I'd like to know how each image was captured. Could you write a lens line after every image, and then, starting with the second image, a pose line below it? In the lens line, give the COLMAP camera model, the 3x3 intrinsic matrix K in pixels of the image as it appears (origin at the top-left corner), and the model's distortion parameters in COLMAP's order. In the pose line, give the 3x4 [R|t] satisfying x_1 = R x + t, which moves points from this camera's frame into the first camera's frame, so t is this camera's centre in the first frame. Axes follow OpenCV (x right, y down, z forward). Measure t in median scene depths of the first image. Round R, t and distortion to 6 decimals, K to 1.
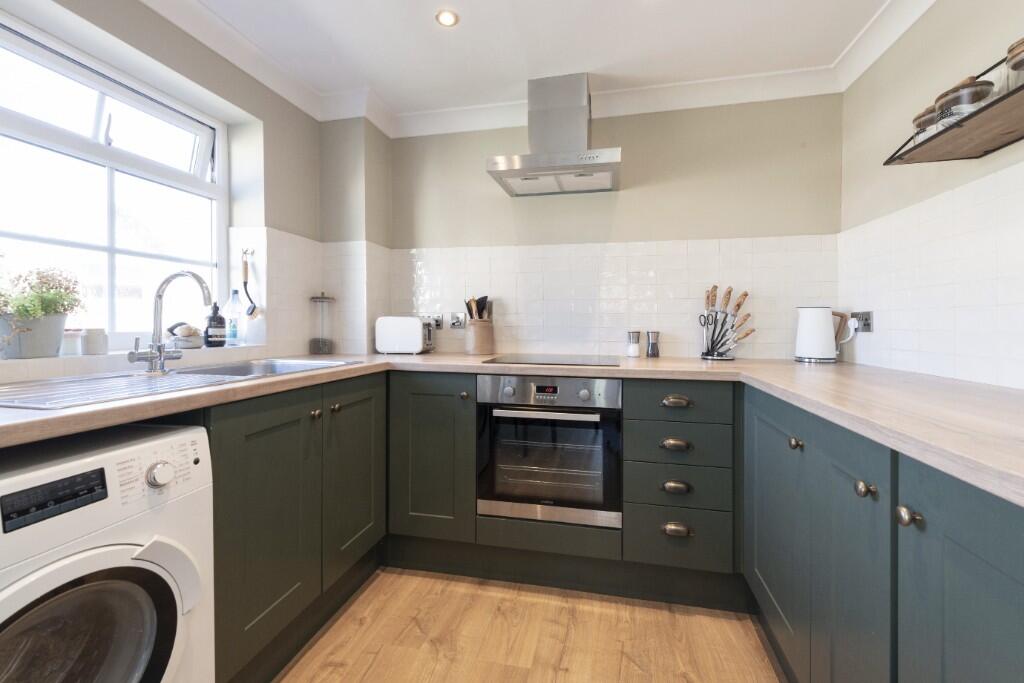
lens RADIAL K [[408.8, 0, 527.8], [0, 408.8, 329.1], [0, 0, 1]] dist [0.002554, 0.000086]
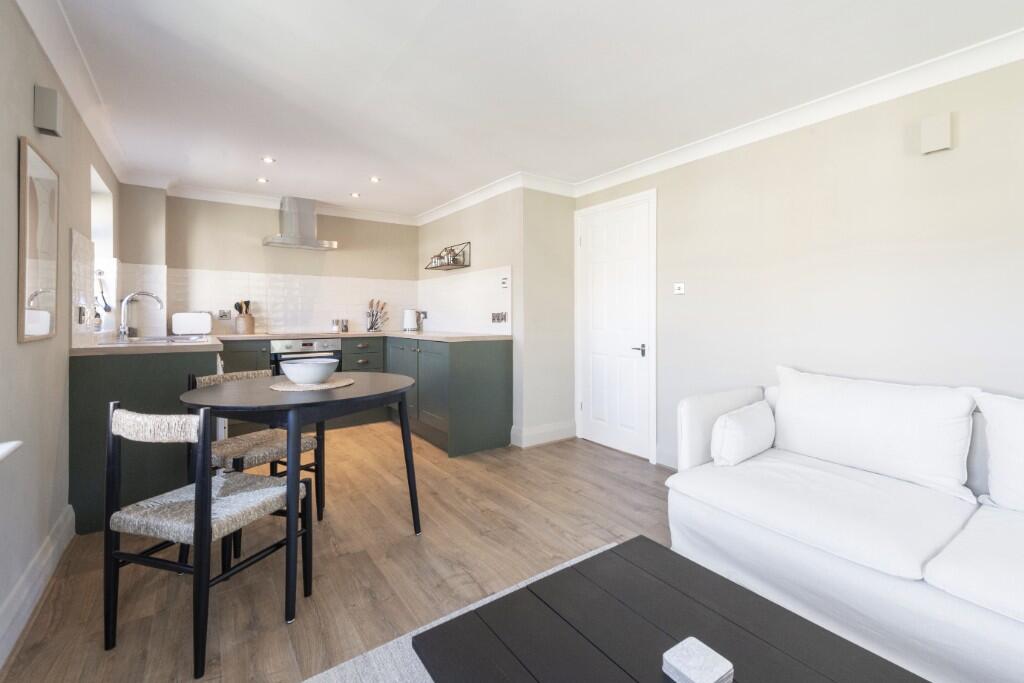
lens RADIAL K [[430.4, 0, 530.7], [0, 430.4, 316.6], [0, 0, 1]] dist [0.018581, -0.000135]
pose [[0.666685, -0.005825, 0.745317, -0.833615], [0.014901, 0.999874, -0.005514, 0.018839], [-0.745191, 0.014781, 0.666688, -1.405514]]
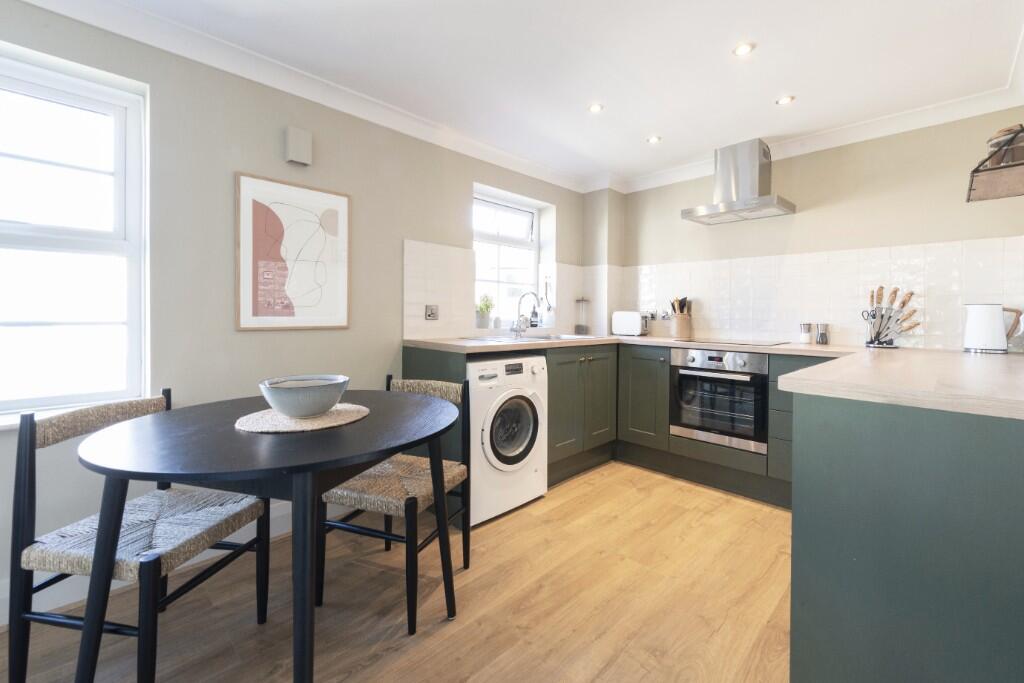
lens RADIAL K [[430.4, 0, 530.7], [0, 430.4, 316.6], [0, 0, 1]] dist [0.018581, -0.000135]
pose [[0.848653, 0.007674, -0.528895, 0.283694], [-0.015502, 0.999826, -0.010367, 0.012782], [0.528723, 0.016997, 0.848624, -0.688046]]
